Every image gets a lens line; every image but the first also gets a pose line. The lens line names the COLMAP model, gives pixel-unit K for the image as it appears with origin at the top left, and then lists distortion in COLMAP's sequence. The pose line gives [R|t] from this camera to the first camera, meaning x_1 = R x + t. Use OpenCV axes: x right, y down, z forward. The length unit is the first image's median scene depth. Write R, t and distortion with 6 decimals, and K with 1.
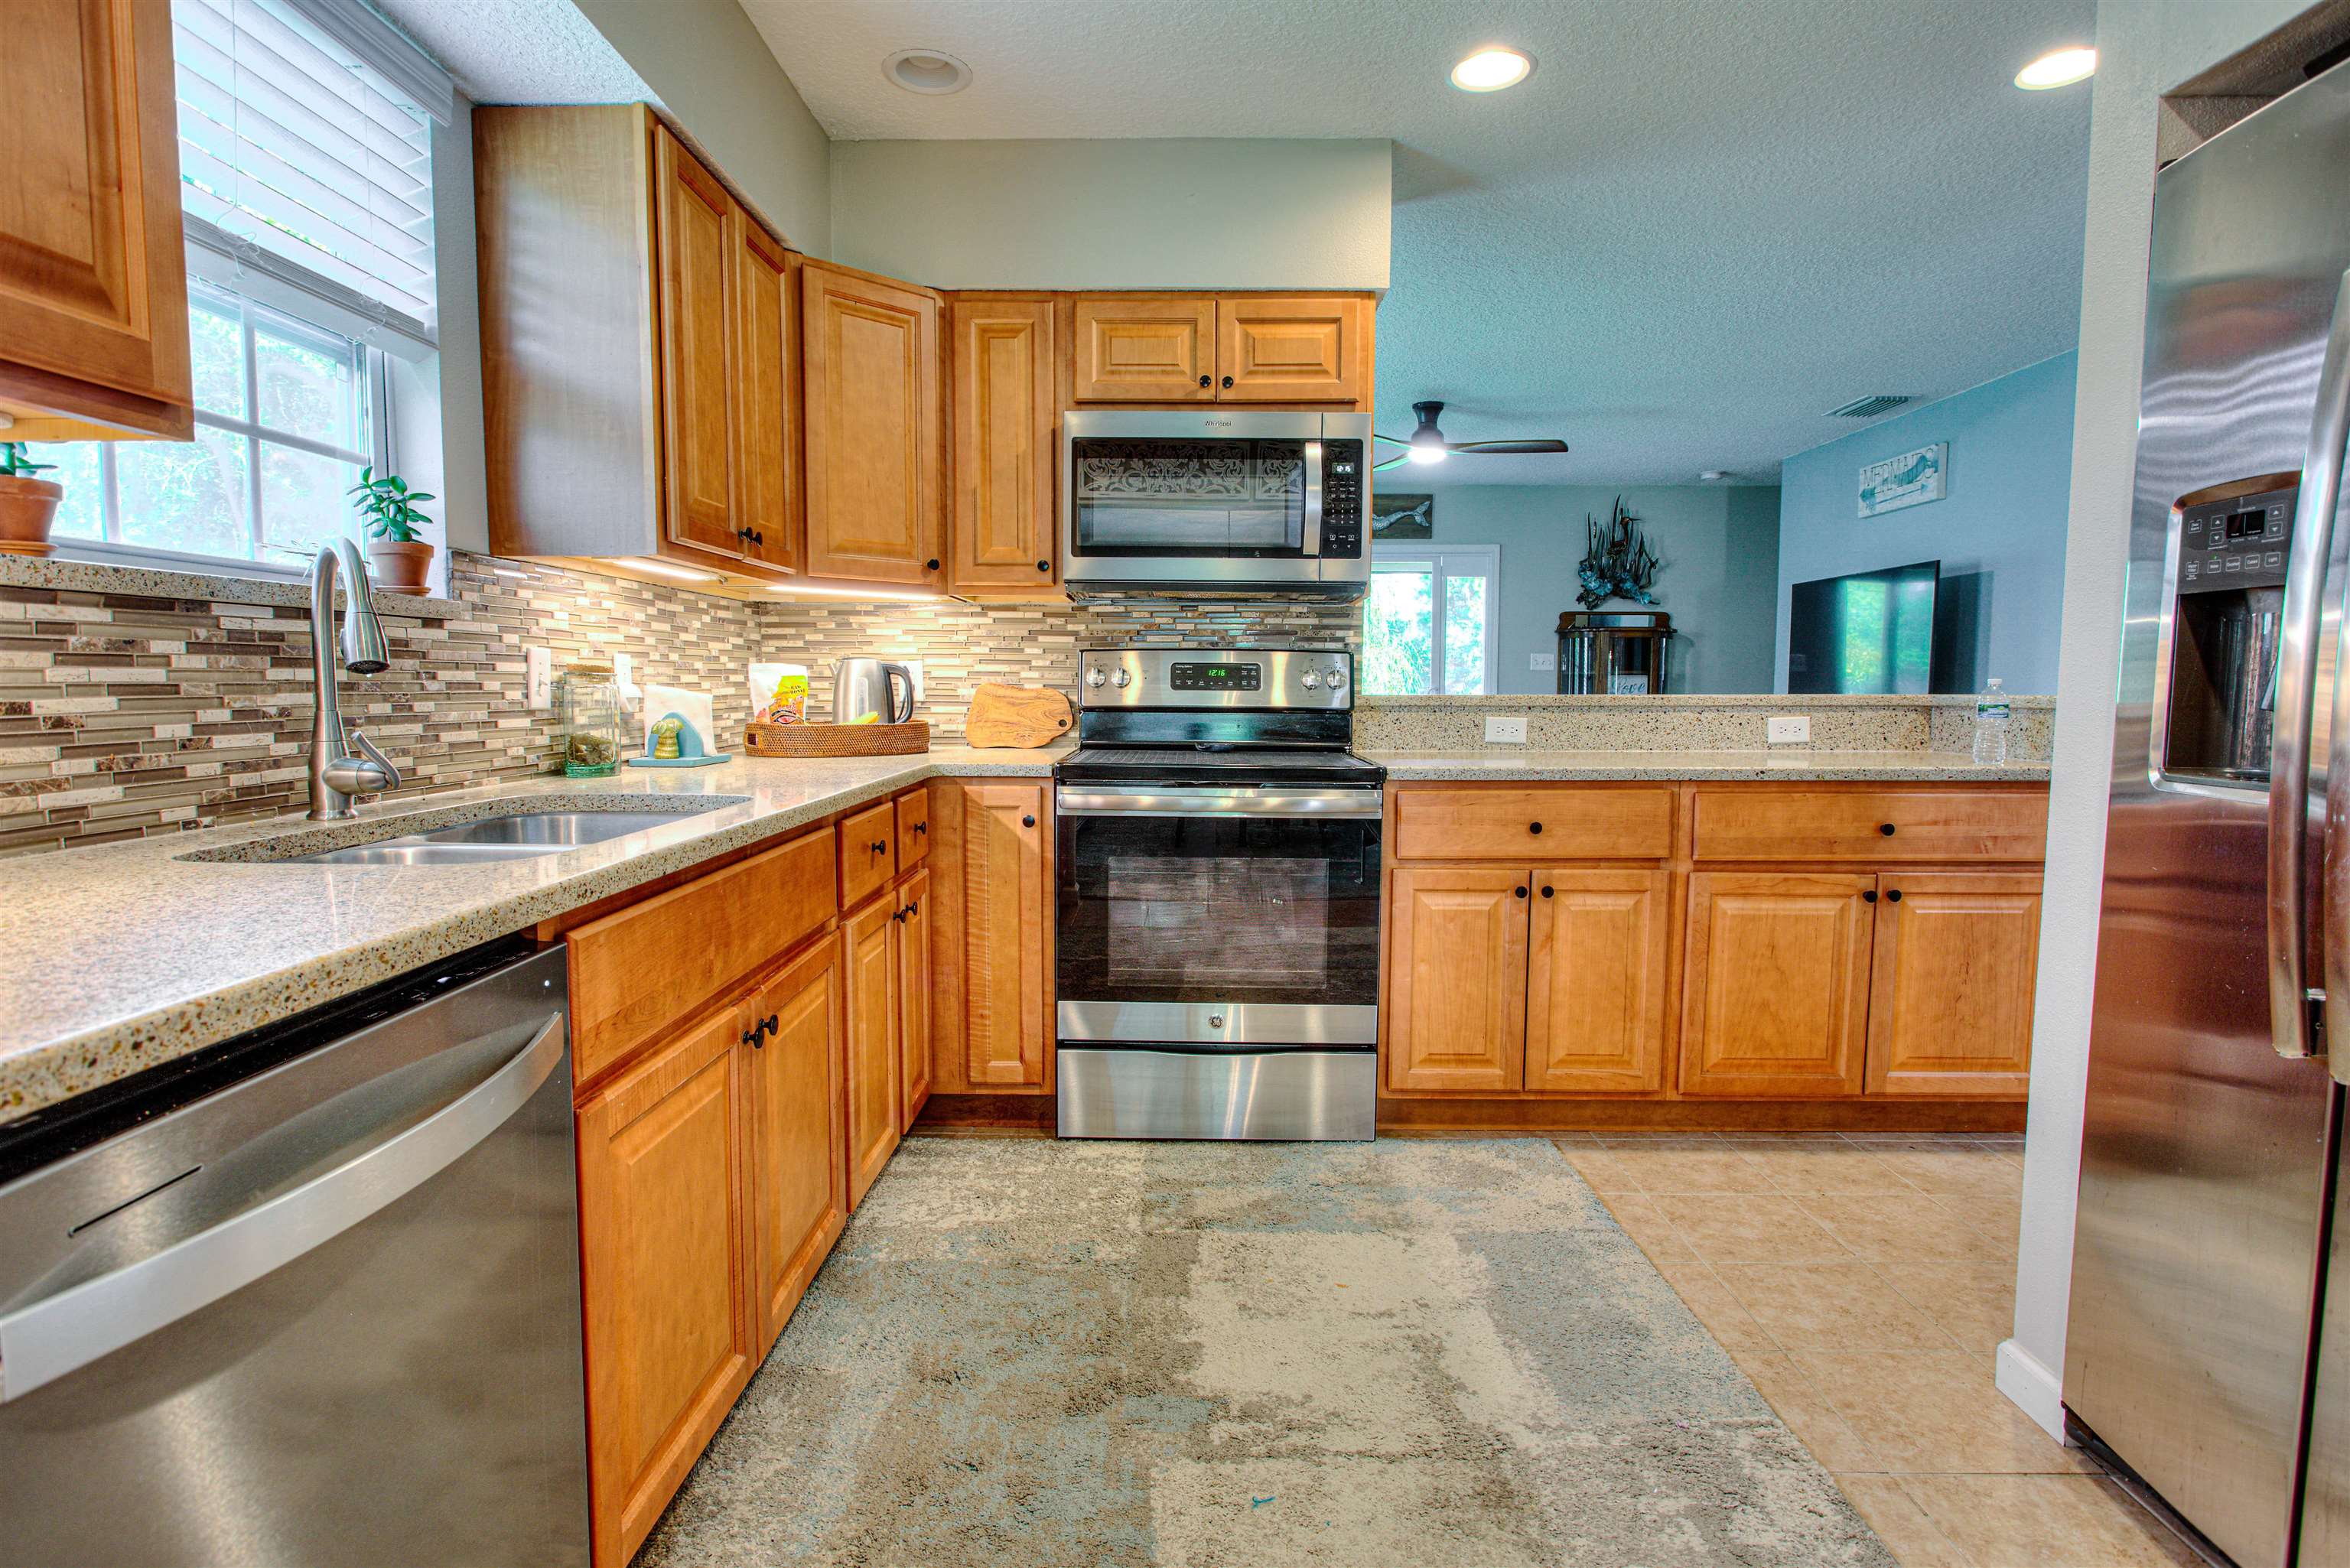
lens RADIAL K [[1189.1, 0, 1170.8], [0, 1189.1, 784.0], [0, 0, 1]] dist [0.000549, 0.000266]
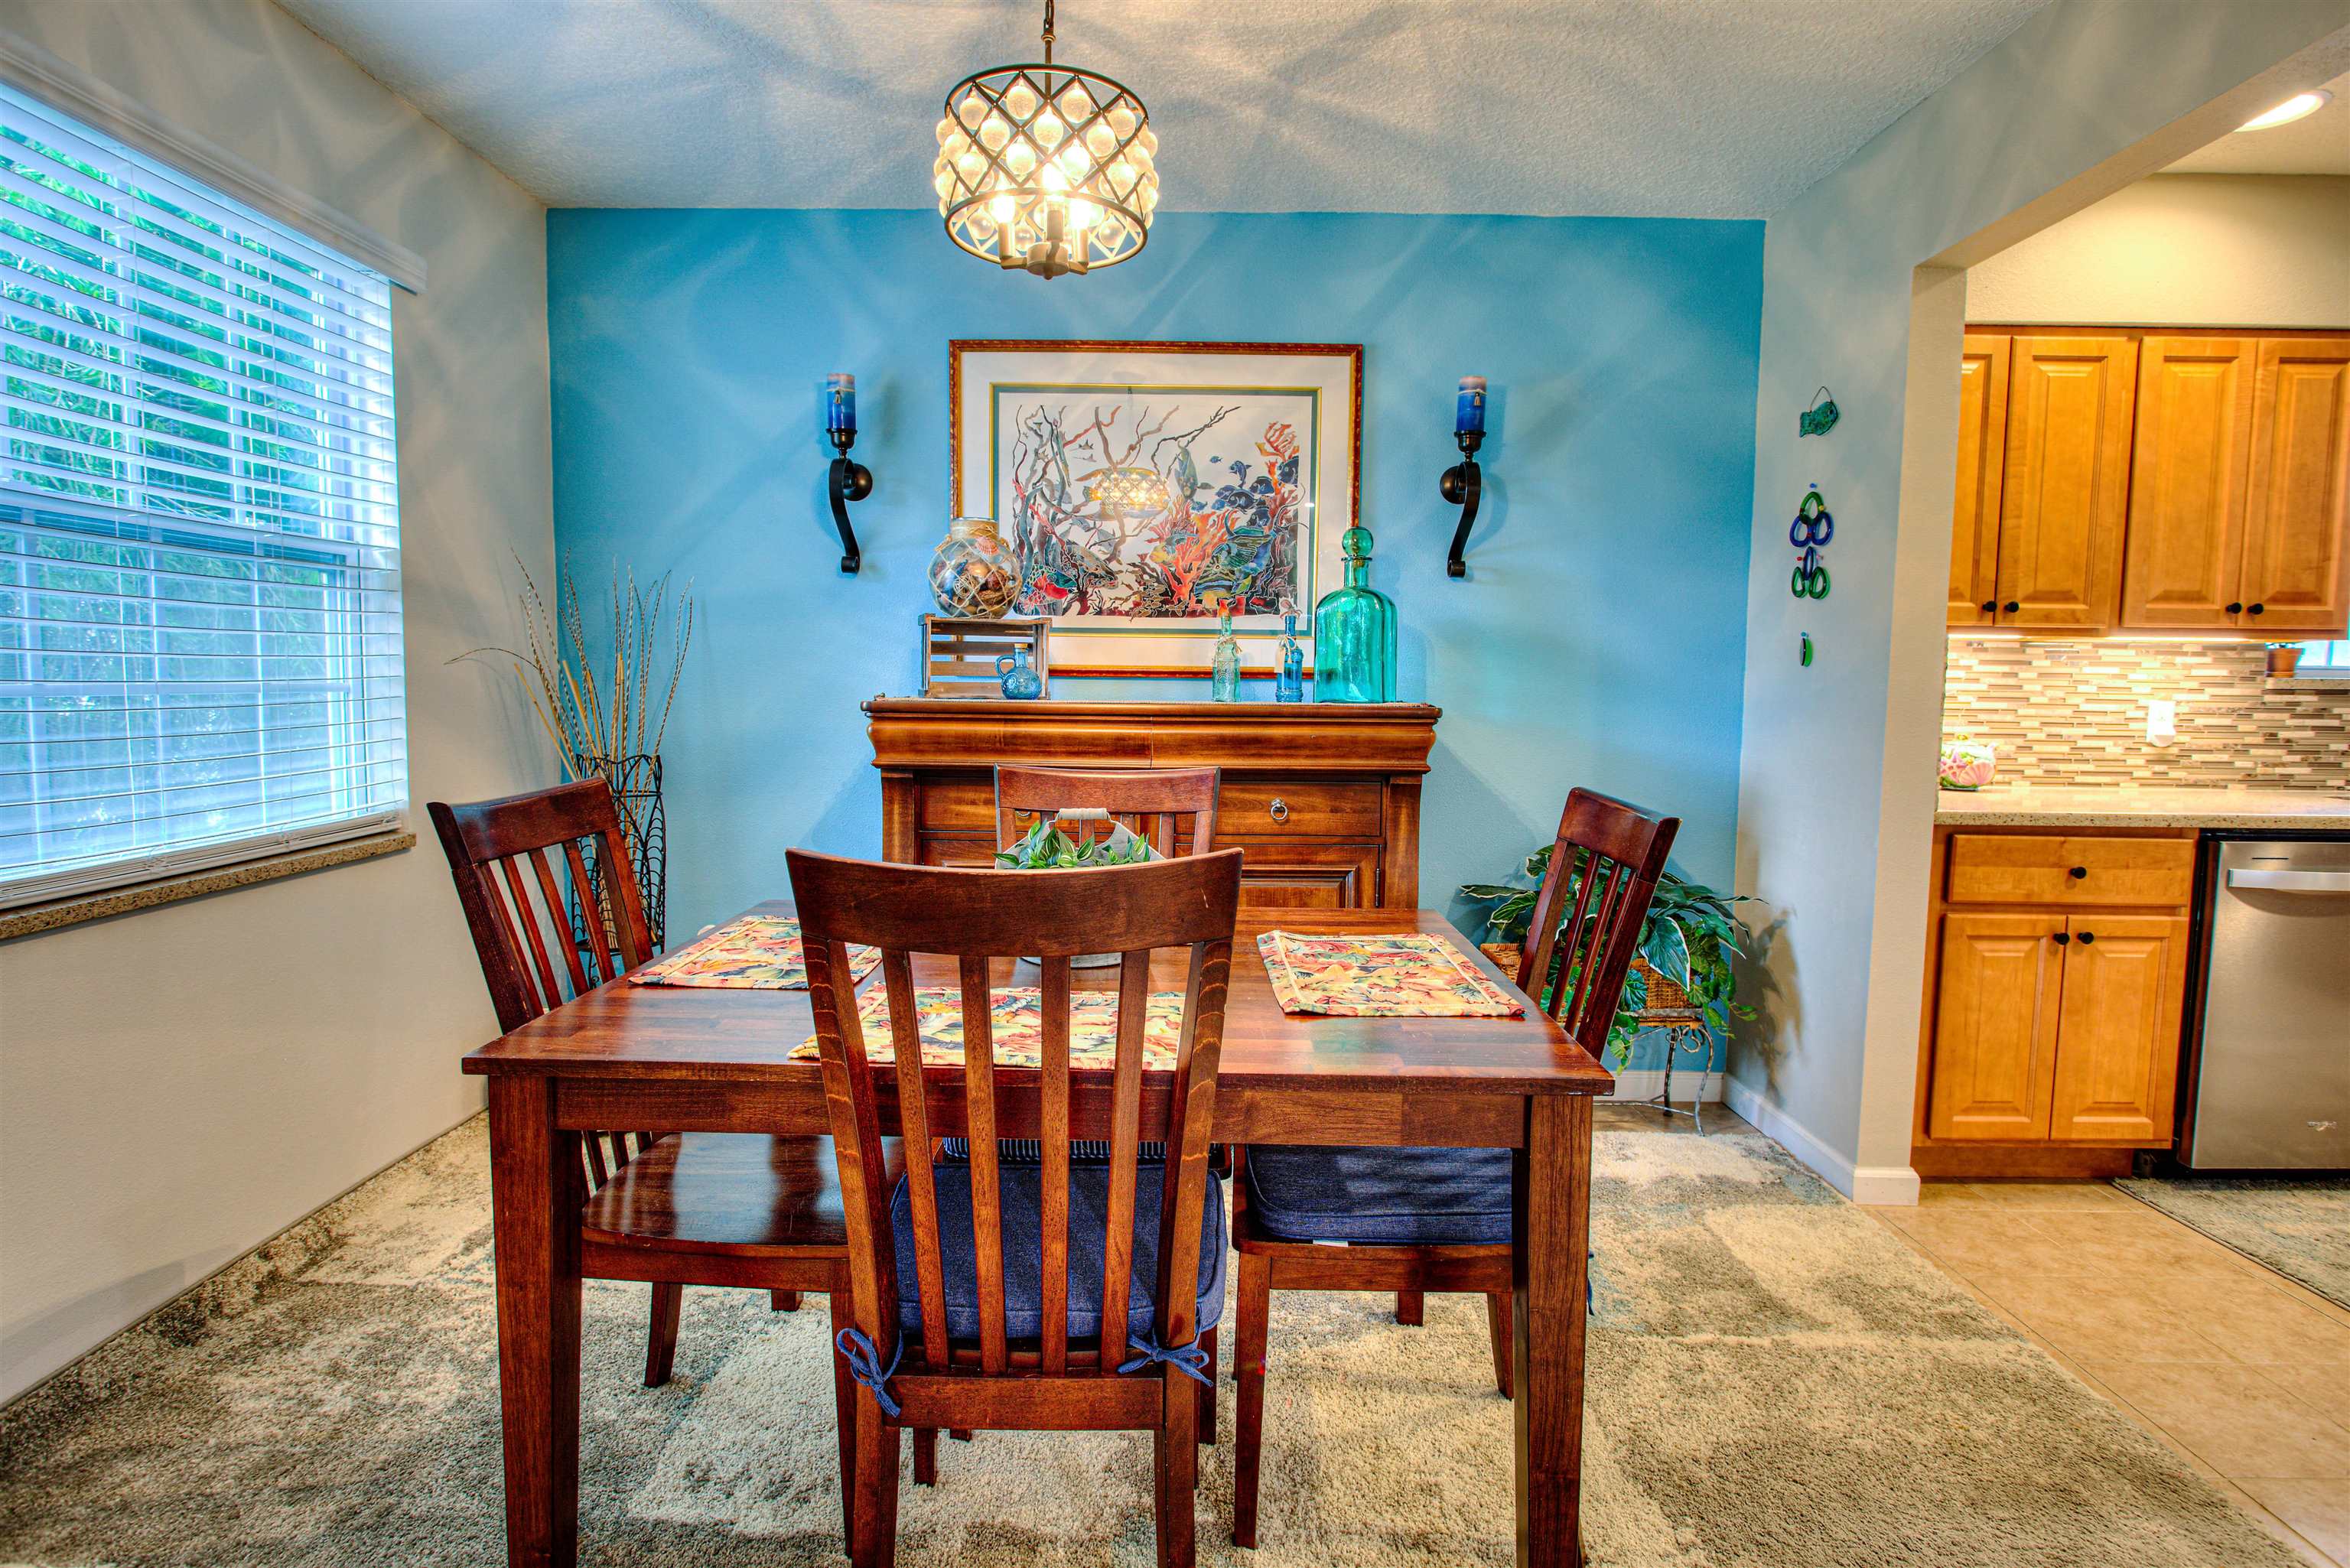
lens RADIAL K [[1189.1, 0, 1175.3], [0, 1189.1, 781.1], [0, 0, 1]] dist [0.000549, 0.000266]
pose [[0.031353, 0.077716, -0.996482, 1.492718], [-0.099963, 0.992218, 0.074238, 0.080951], [0.994497, 0.097284, 0.038878, -1.419482]]
